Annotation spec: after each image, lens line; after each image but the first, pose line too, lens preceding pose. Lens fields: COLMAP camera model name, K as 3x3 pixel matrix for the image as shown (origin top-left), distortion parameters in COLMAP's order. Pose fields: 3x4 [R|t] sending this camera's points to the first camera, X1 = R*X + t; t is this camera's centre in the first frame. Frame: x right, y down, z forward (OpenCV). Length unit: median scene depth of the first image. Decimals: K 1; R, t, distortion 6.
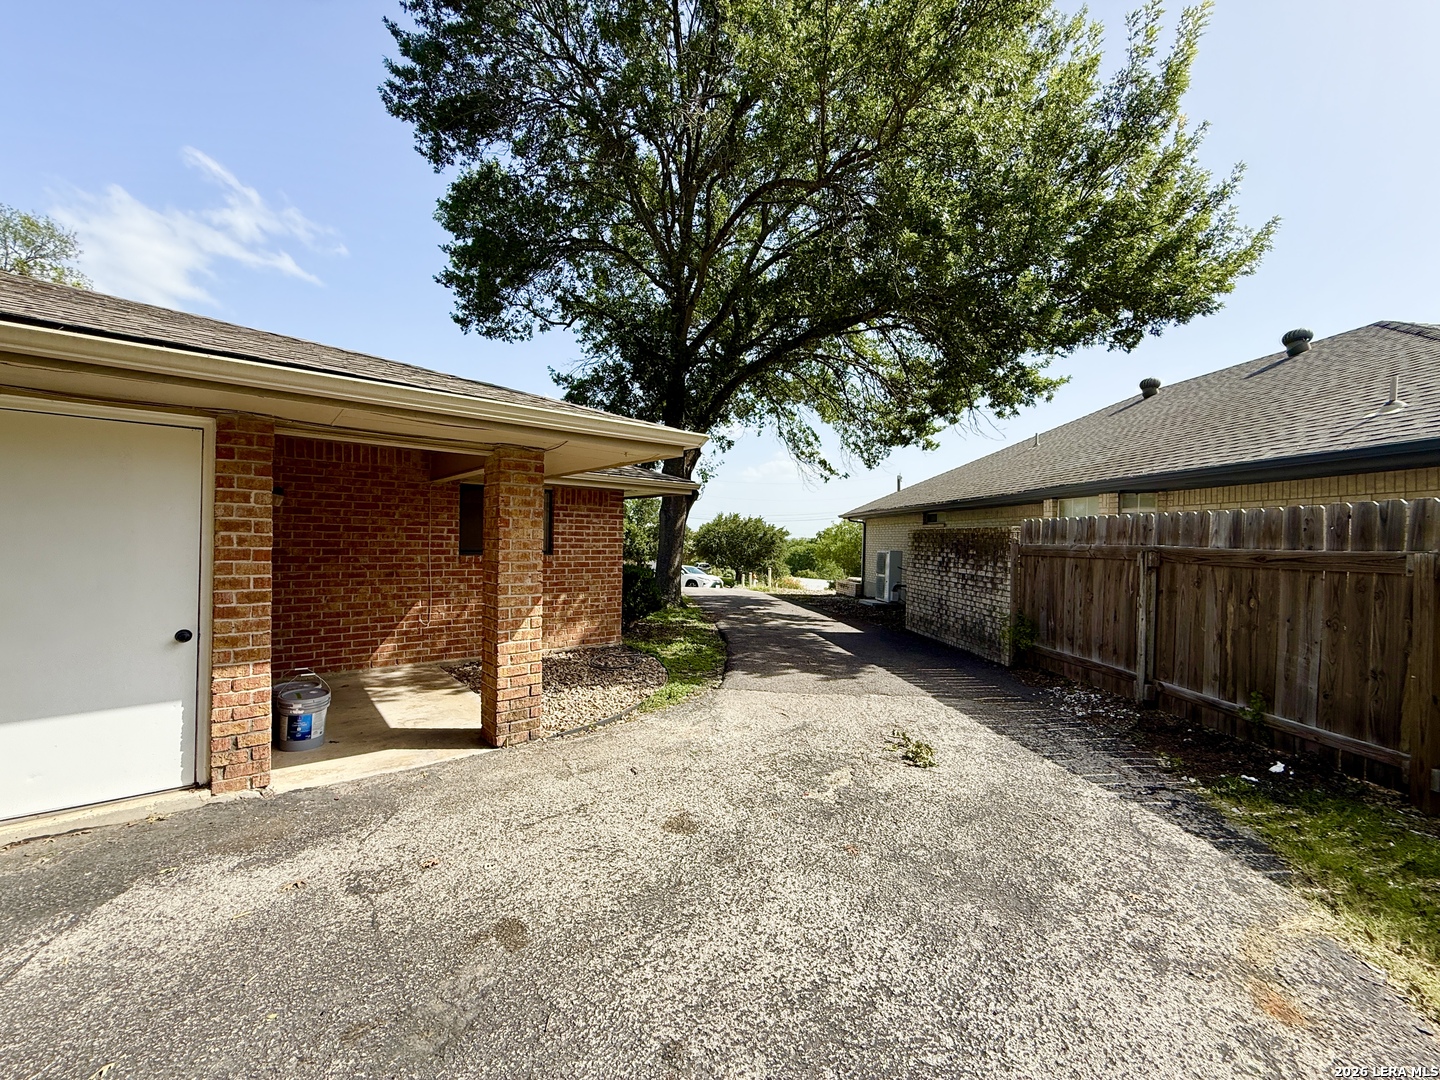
lens RADIAL K [[572.5, 0, 716.4], [0, 572.5, 540.3], [0, 0, 1]] dist [-0.000286, 0.000079]
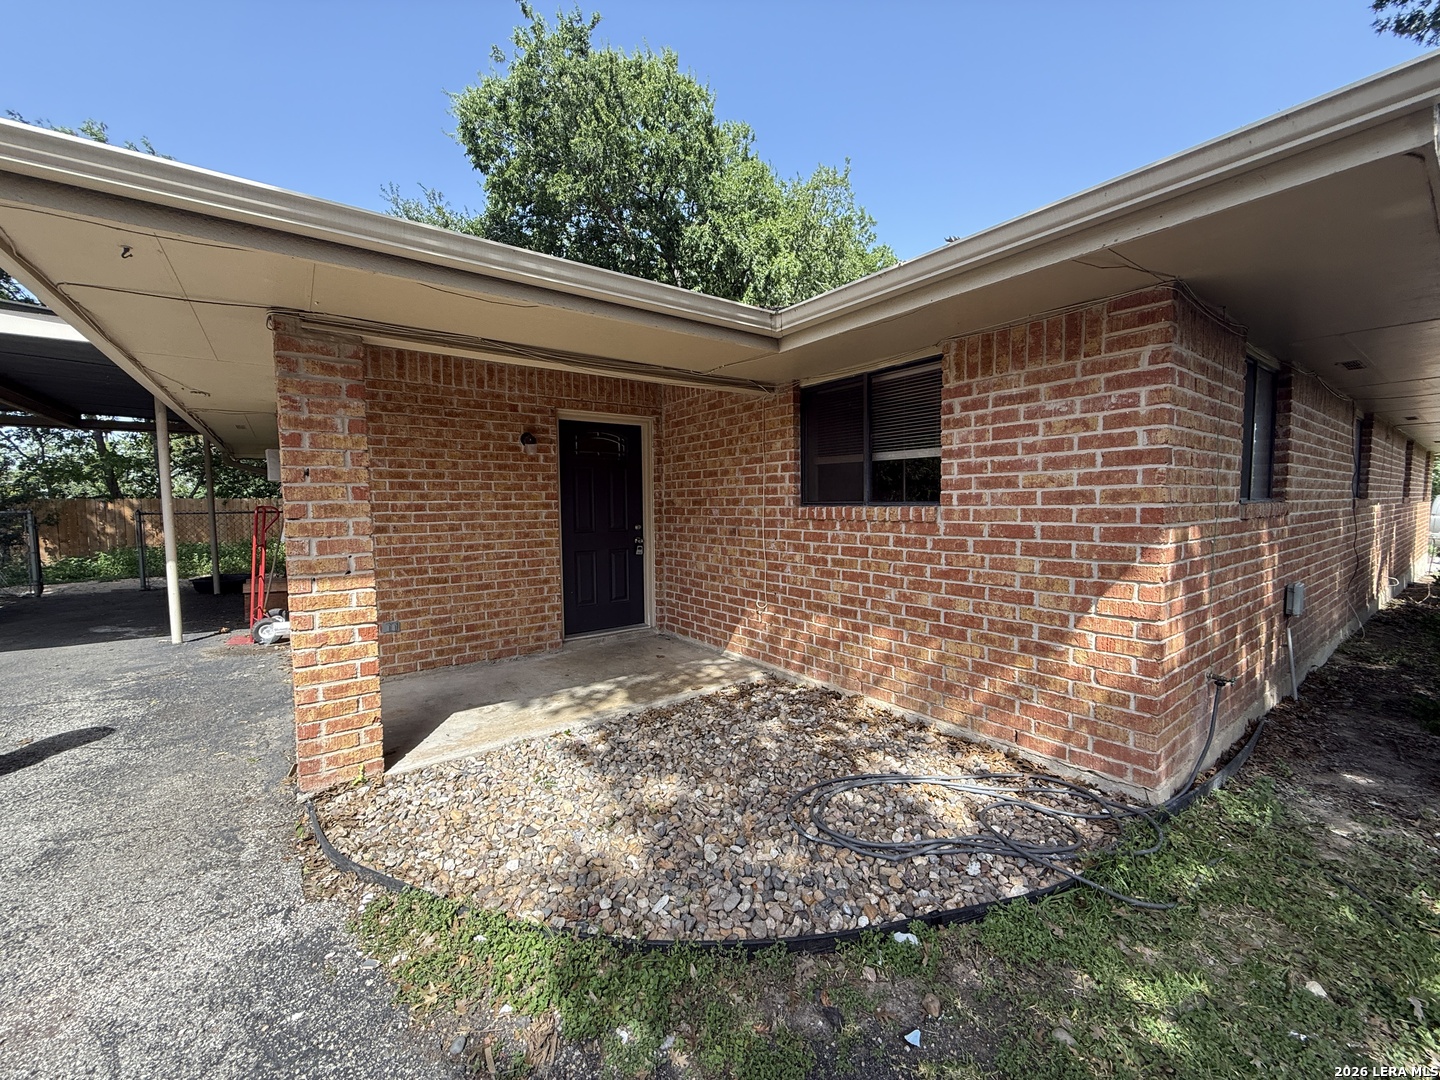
lens RADIAL K [[572.5, 0, 716.4], [0, 572.5, 540.3], [0, 0, 1]] dist [-0.000286, 0.000079]
pose [[-0.052403, 0.046670, -0.997535, 0.151462], [0.010799, 0.998875, 0.046165, 0.029508], [0.998568, -0.008354, -0.052848, 0.845795]]
